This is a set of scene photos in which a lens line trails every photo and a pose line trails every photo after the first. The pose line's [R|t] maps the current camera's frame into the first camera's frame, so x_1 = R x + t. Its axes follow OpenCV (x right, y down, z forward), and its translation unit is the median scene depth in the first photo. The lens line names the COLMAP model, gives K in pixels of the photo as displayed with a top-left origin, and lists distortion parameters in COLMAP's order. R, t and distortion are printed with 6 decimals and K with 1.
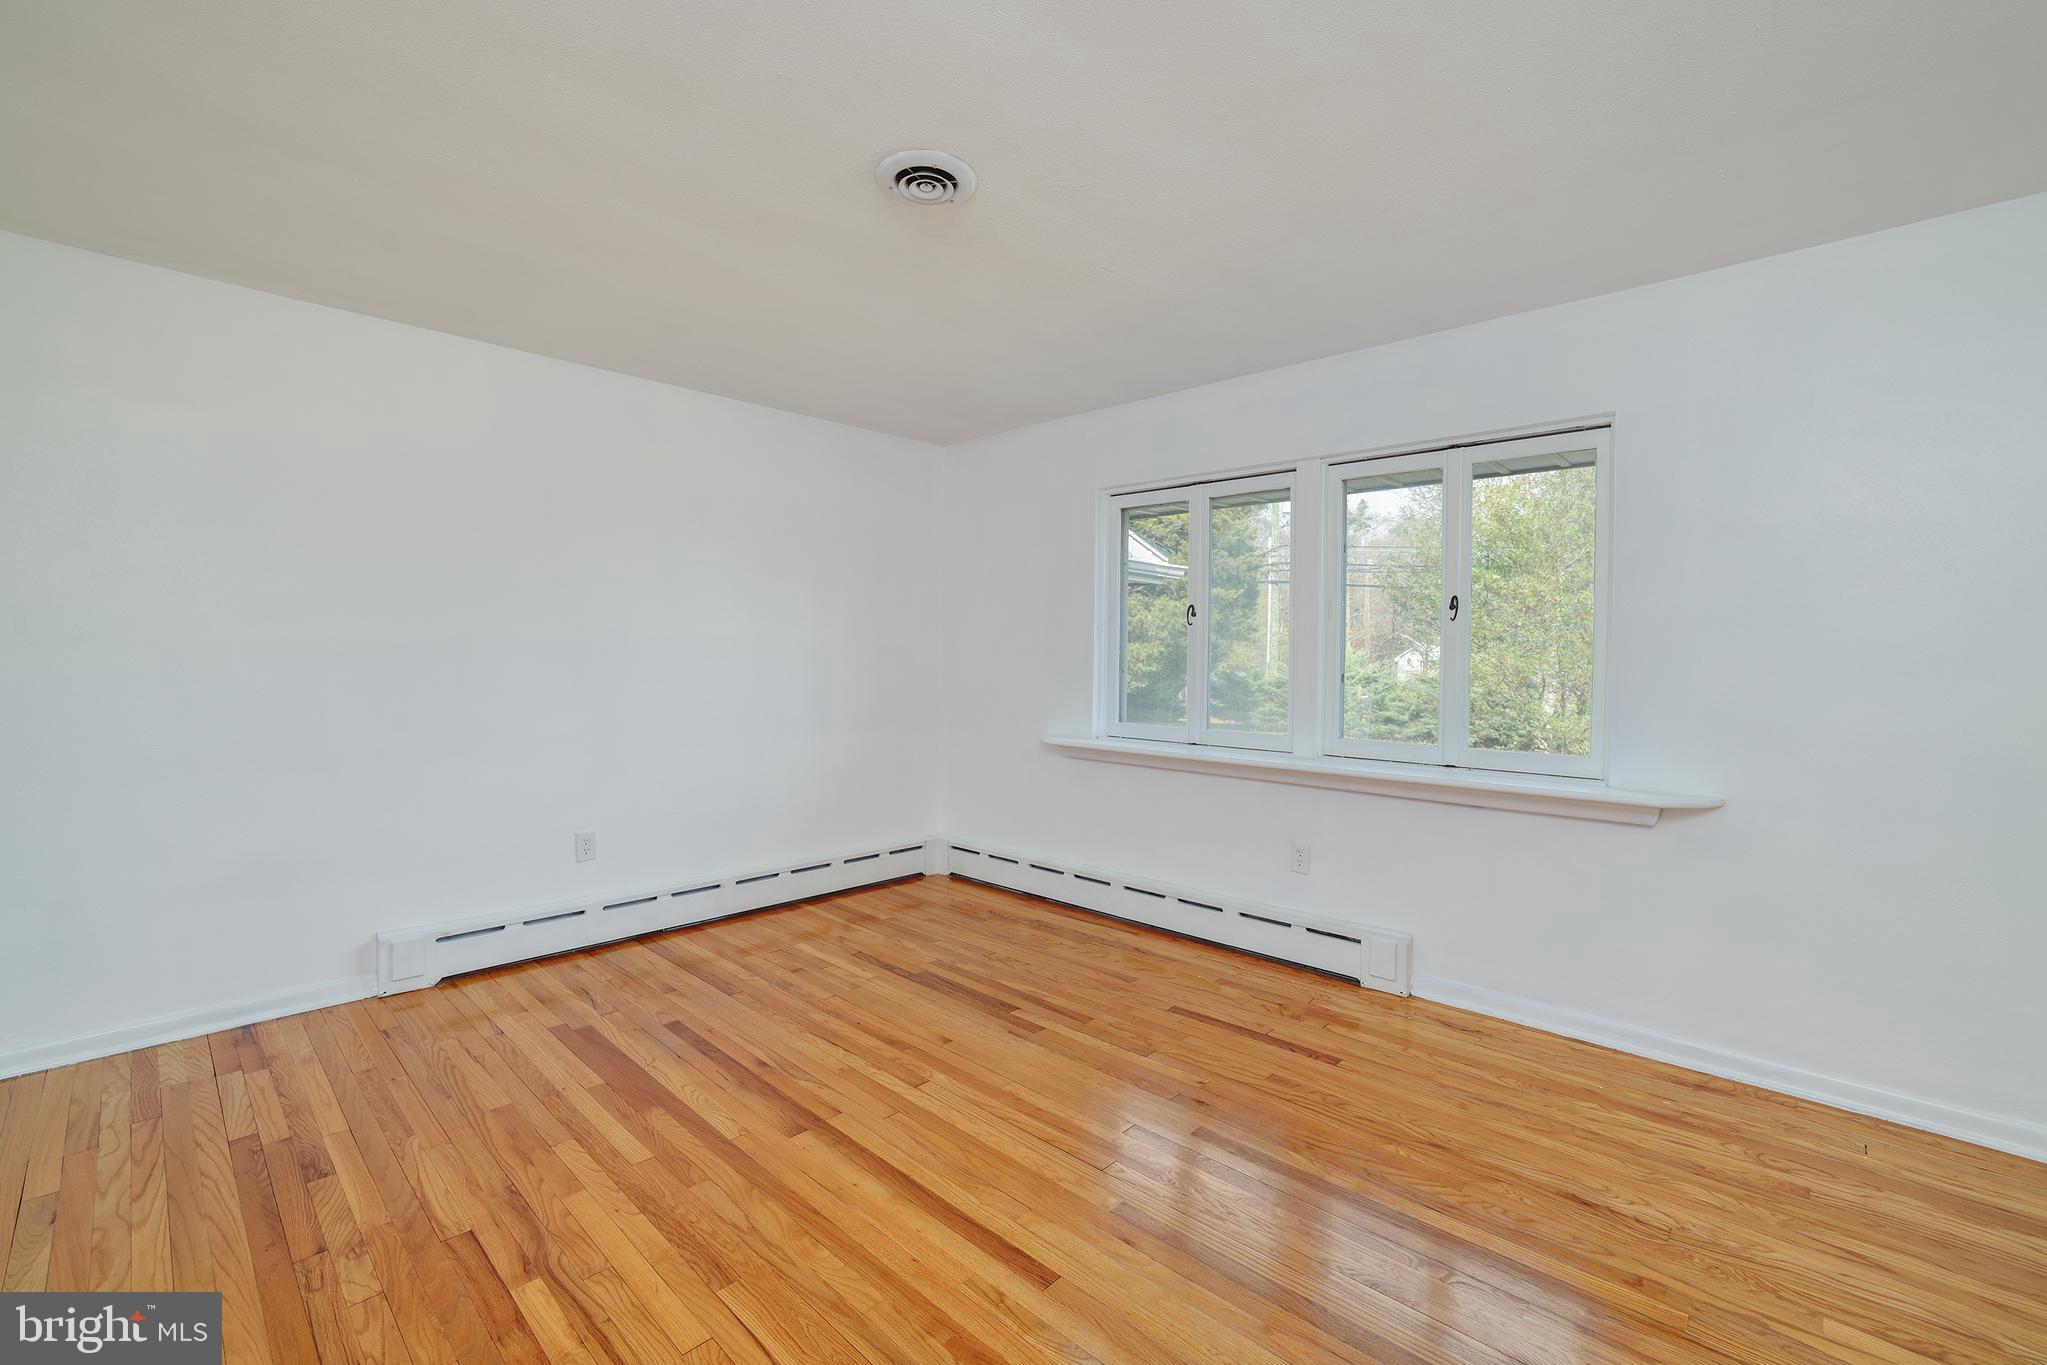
lens RADIAL K [[876.2, 0, 1032.3], [0, 876.2, 669.0], [0, 0, 1]] dist [-0.013666, 0.003802]
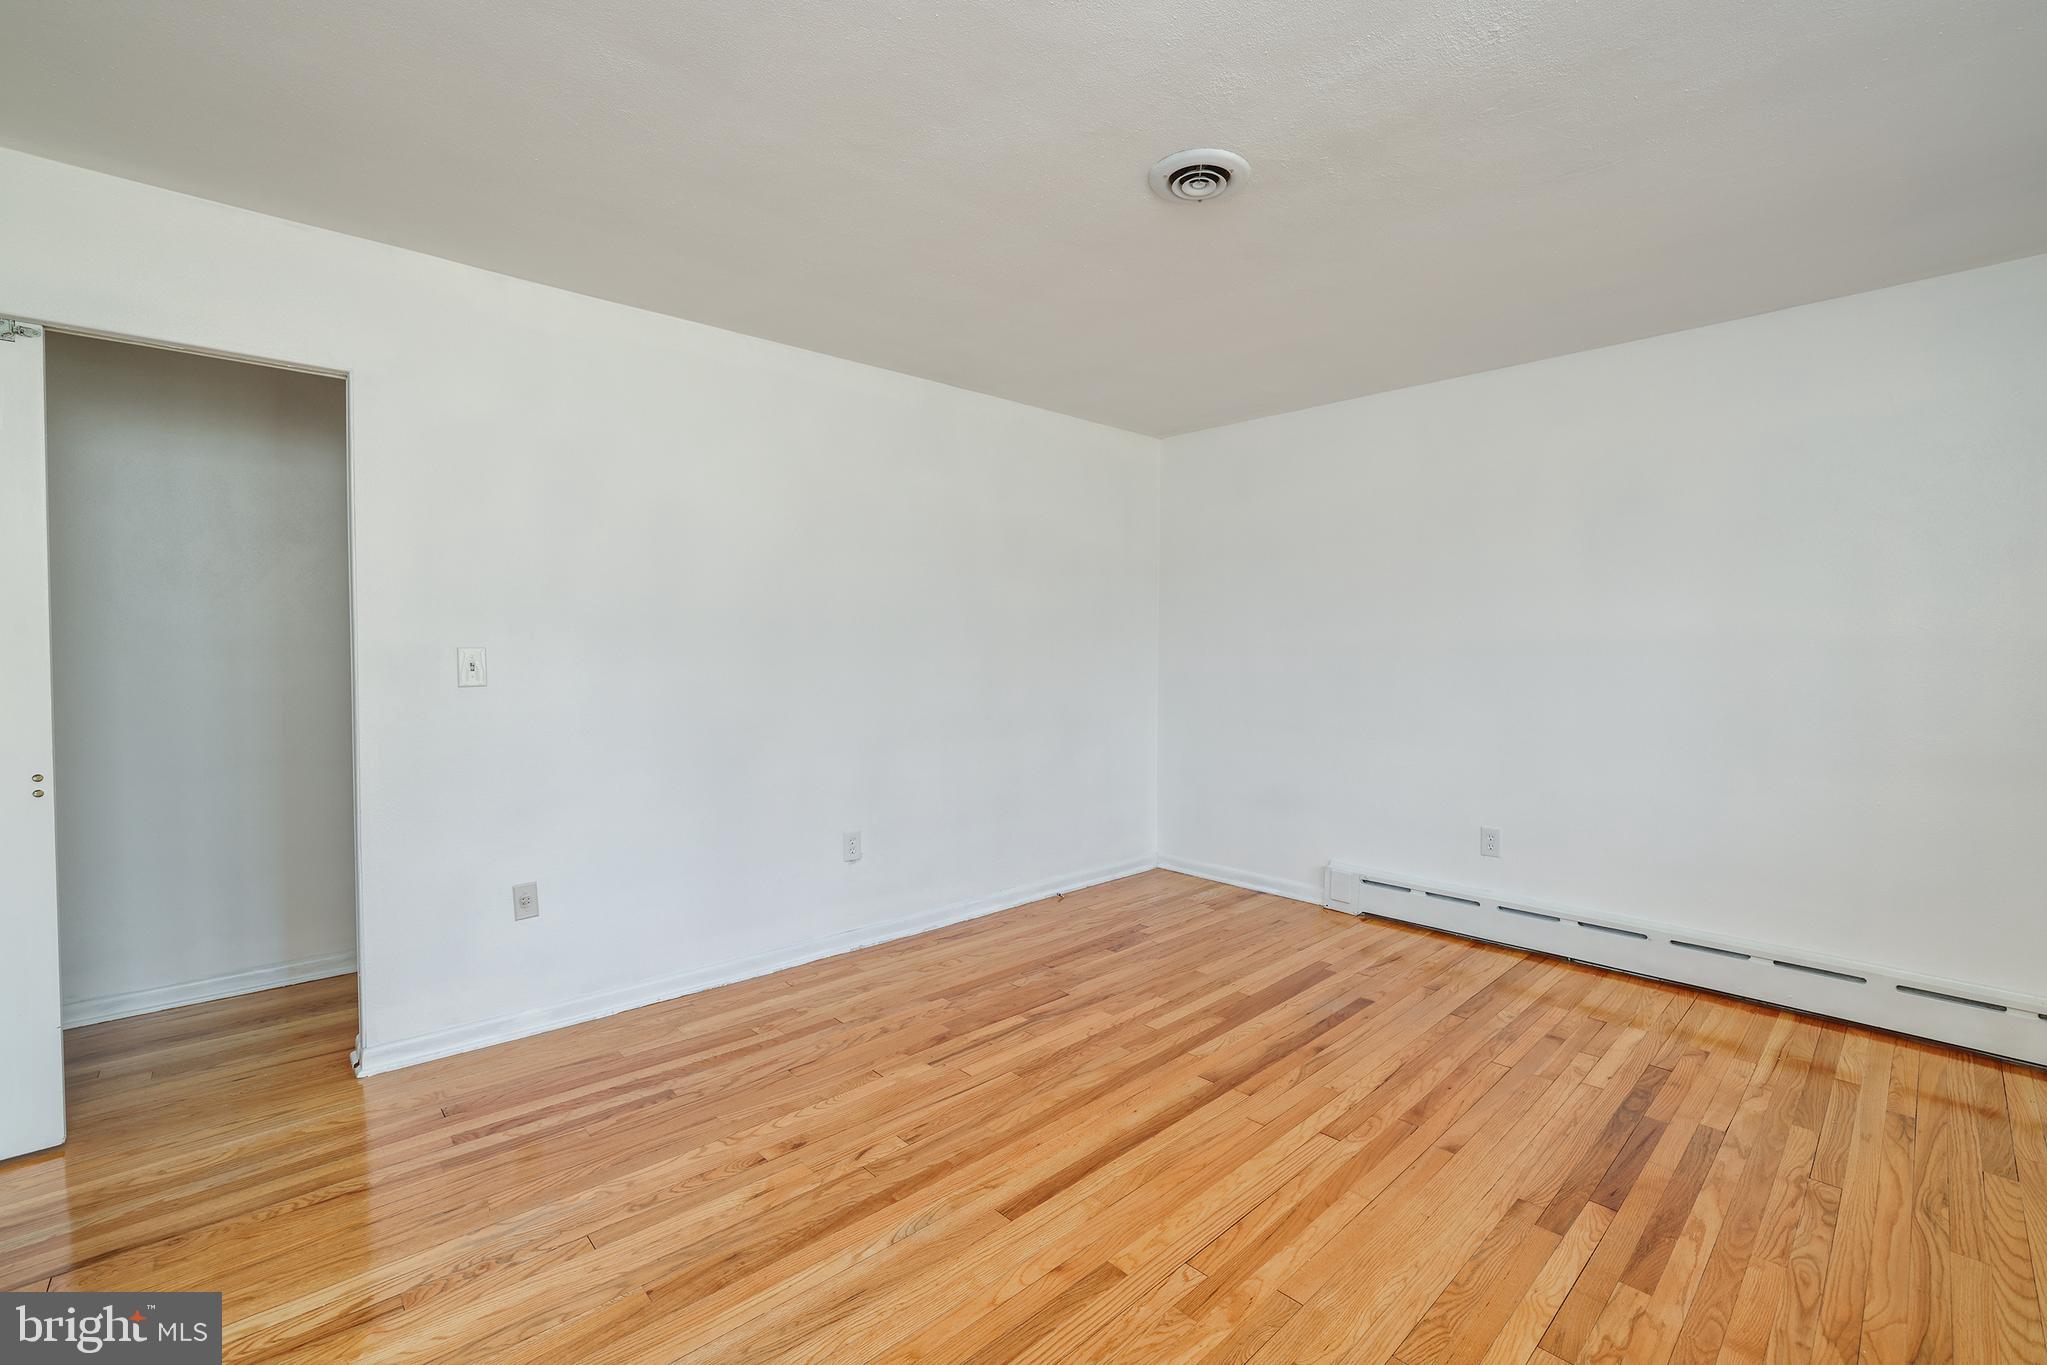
lens RADIAL K [[876.2, 0, 1027.3], [0, 876.2, 672.9], [0, 0, 1]] dist [-0.013666, 0.003802]
pose [[-0.060690, 0.013793, -0.998061, 0.672437], [-0.017251, 0.999741, 0.014865, 0.000216], [0.998008, 0.018120, -0.060436, 0.653230]]
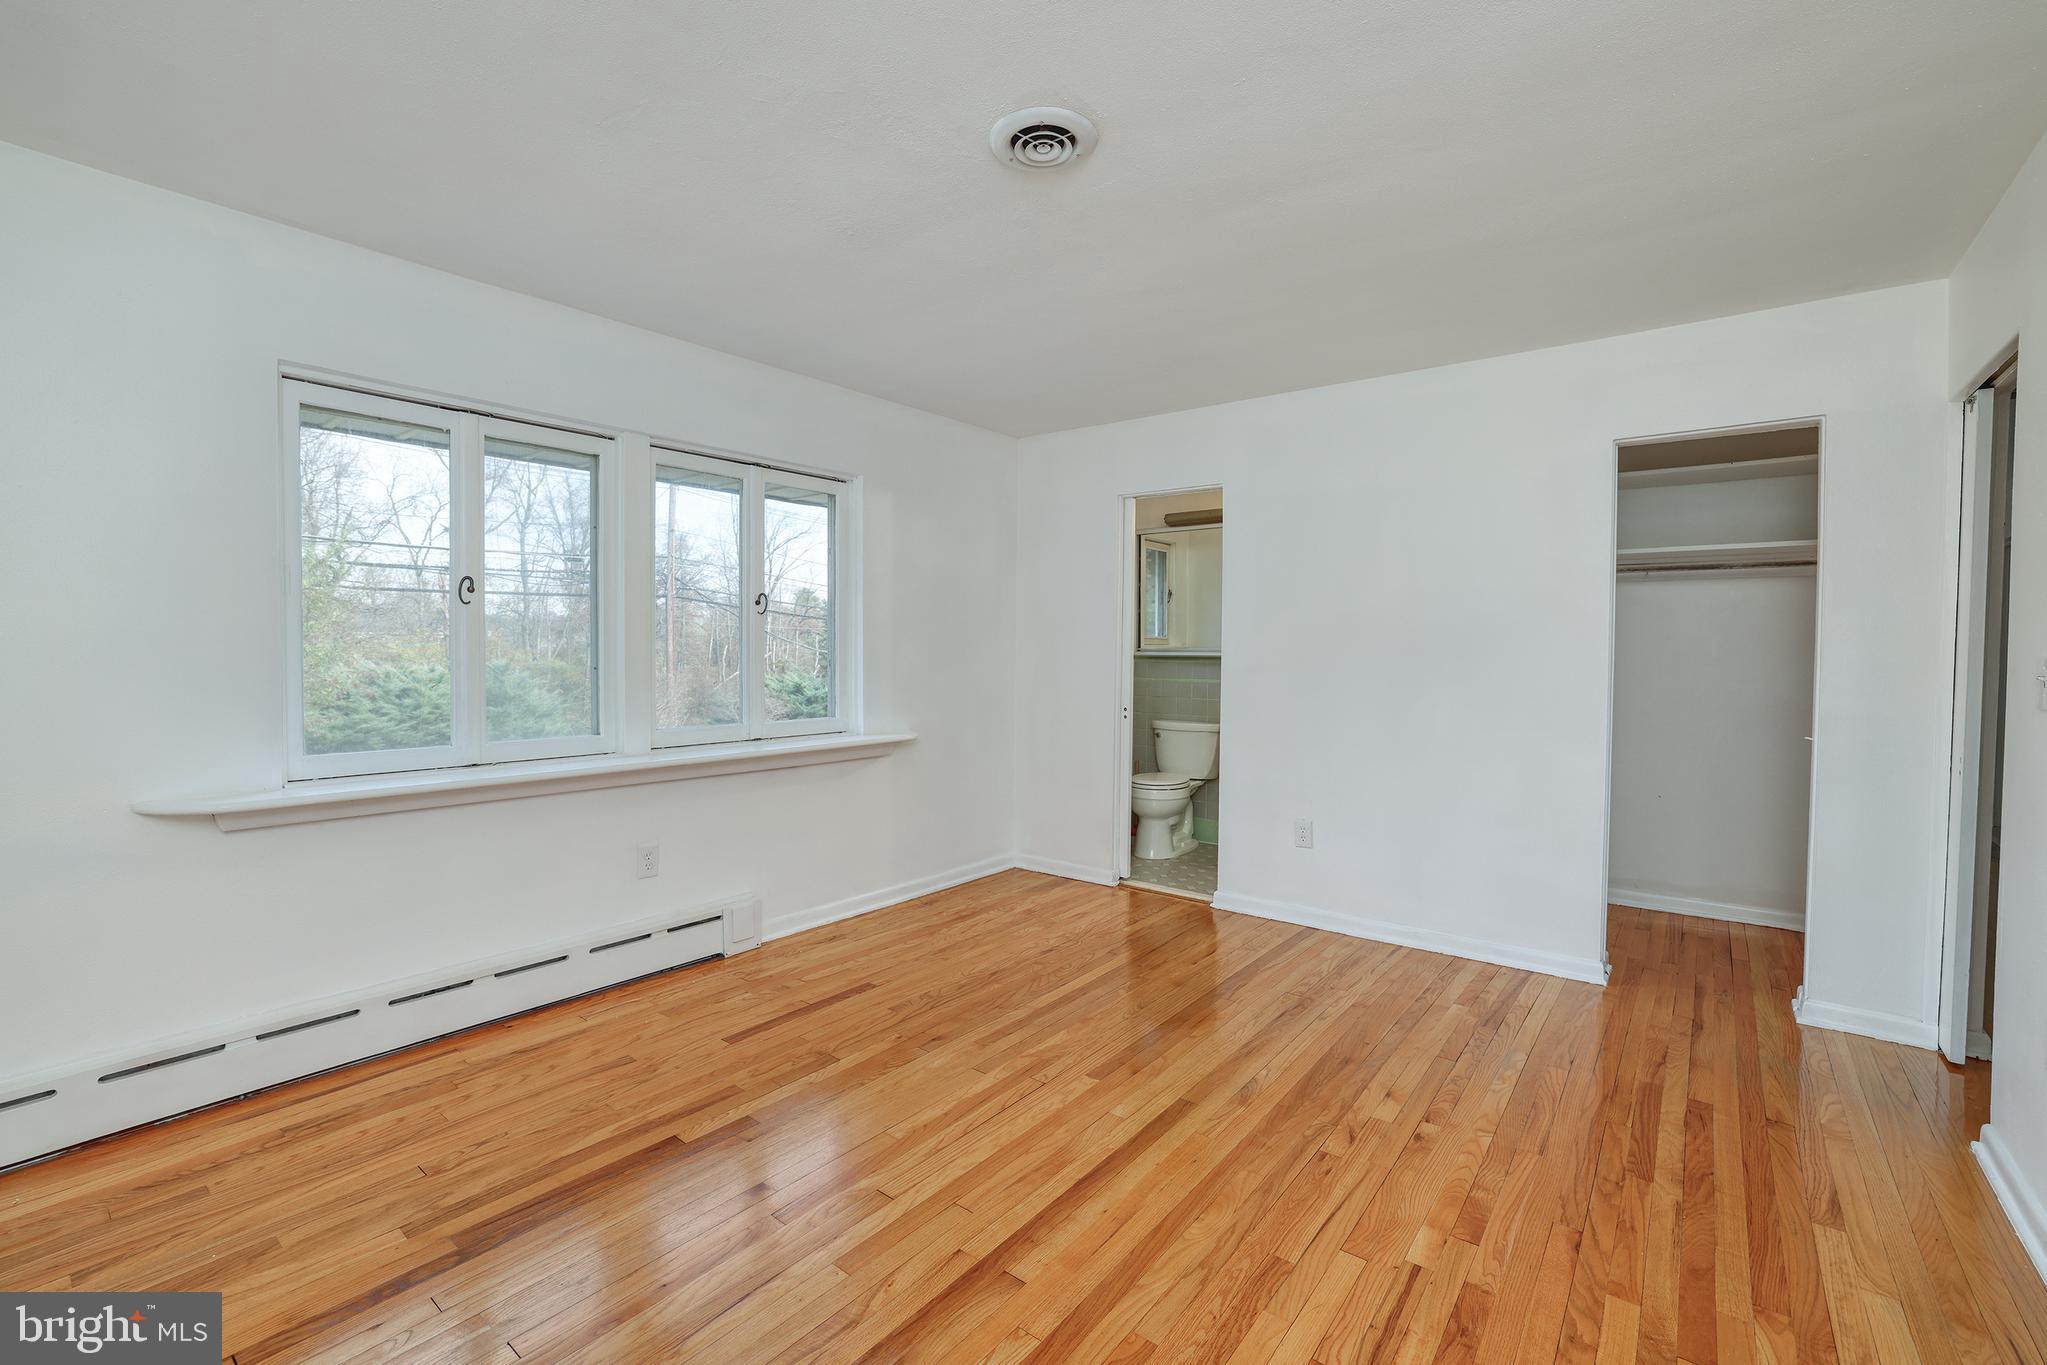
lens RADIAL K [[876.2, 0, 1020.6], [0, 876.2, 677.8], [0, 0, 1]] dist [-0.013666, 0.003802]
pose [[-0.084466, -0.035995, 0.995776, -0.793771], [0.007044, 0.999301, 0.036719, -0.014592], [-0.996401, 0.010116, -0.084154, 0.829251]]
